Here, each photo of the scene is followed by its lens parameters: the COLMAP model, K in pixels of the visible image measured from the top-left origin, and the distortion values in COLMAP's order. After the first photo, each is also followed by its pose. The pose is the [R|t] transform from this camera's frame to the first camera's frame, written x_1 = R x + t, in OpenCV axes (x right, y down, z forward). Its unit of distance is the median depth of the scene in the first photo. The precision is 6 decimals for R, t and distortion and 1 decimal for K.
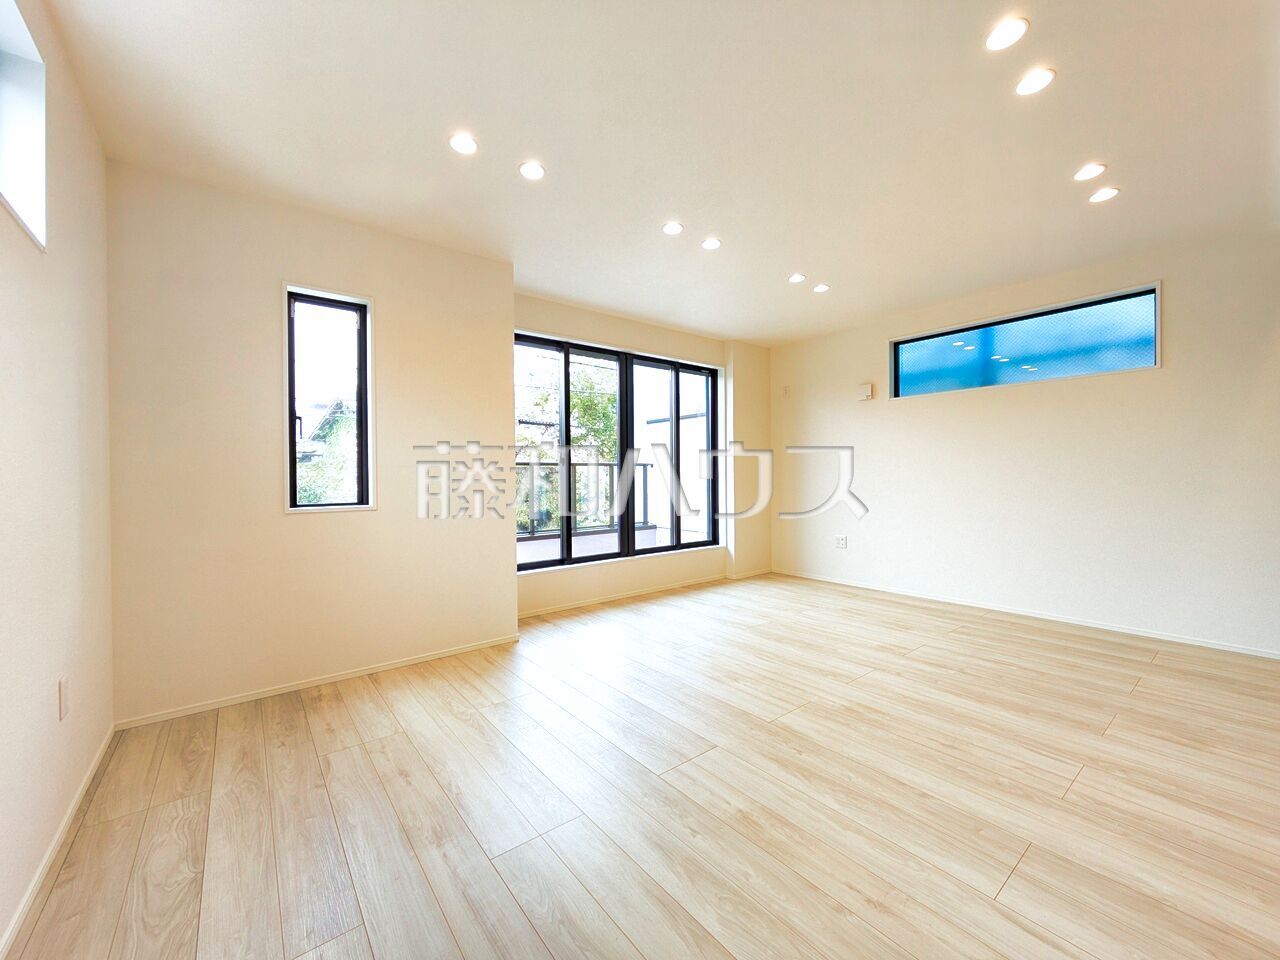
lens RADIAL K [[508.8, 0, 640.4], [0, 508.8, 478.7], [0, 0, 1]] dist [0.001651, 0.000146]
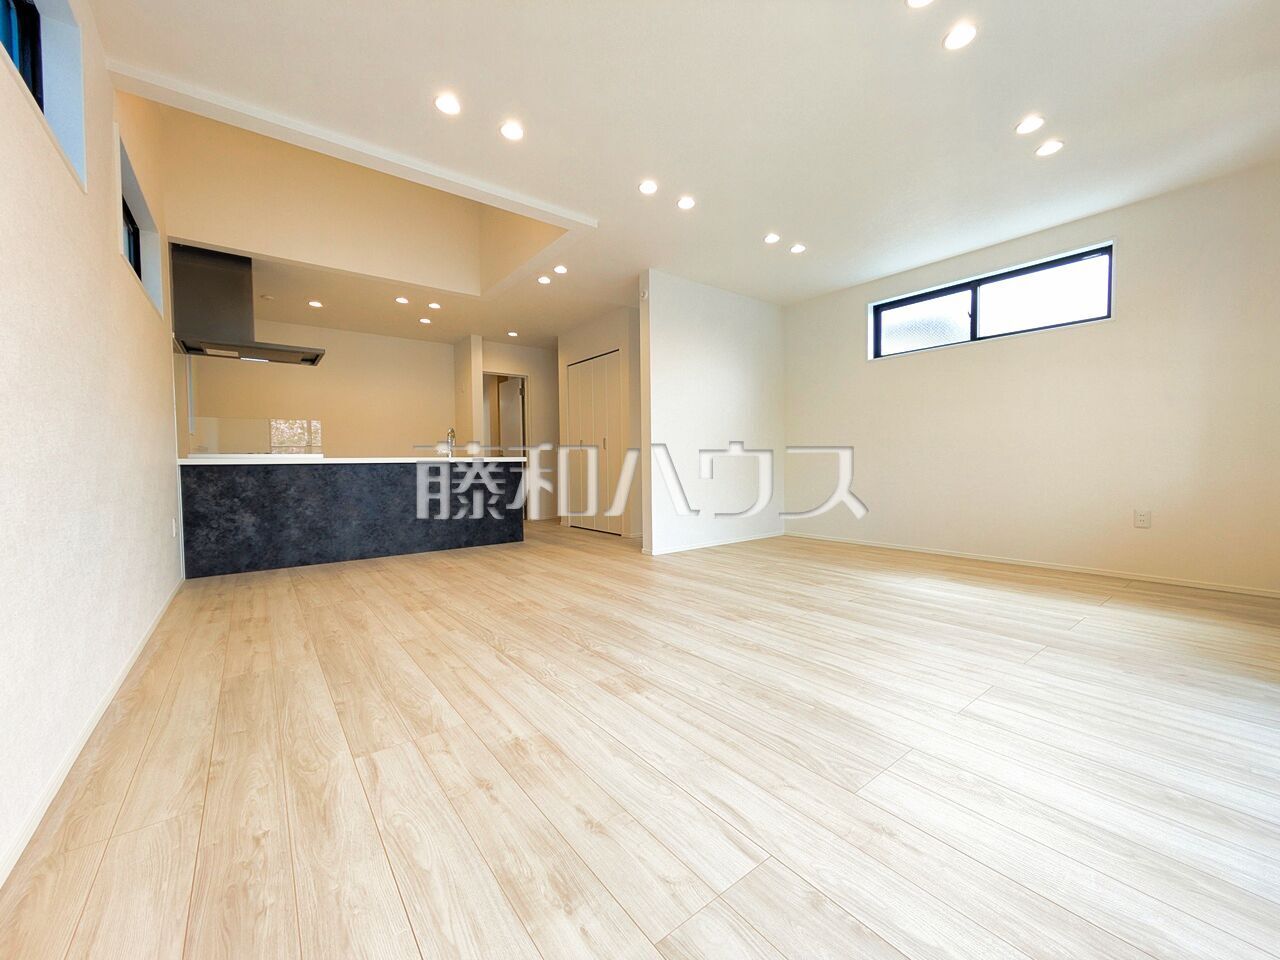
lens RADIAL K [[508.8, 0, 639.9], [0, 508.8, 479.2], [0, 0, 1]] dist [0.001651, 0.000146]
pose [[-0.999565, 0.023187, 0.018225, 0.530928], [0.023861, 0.999003, 0.037723, 0.081913], [-0.017333, 0.038141, -0.999122, 1.826793]]
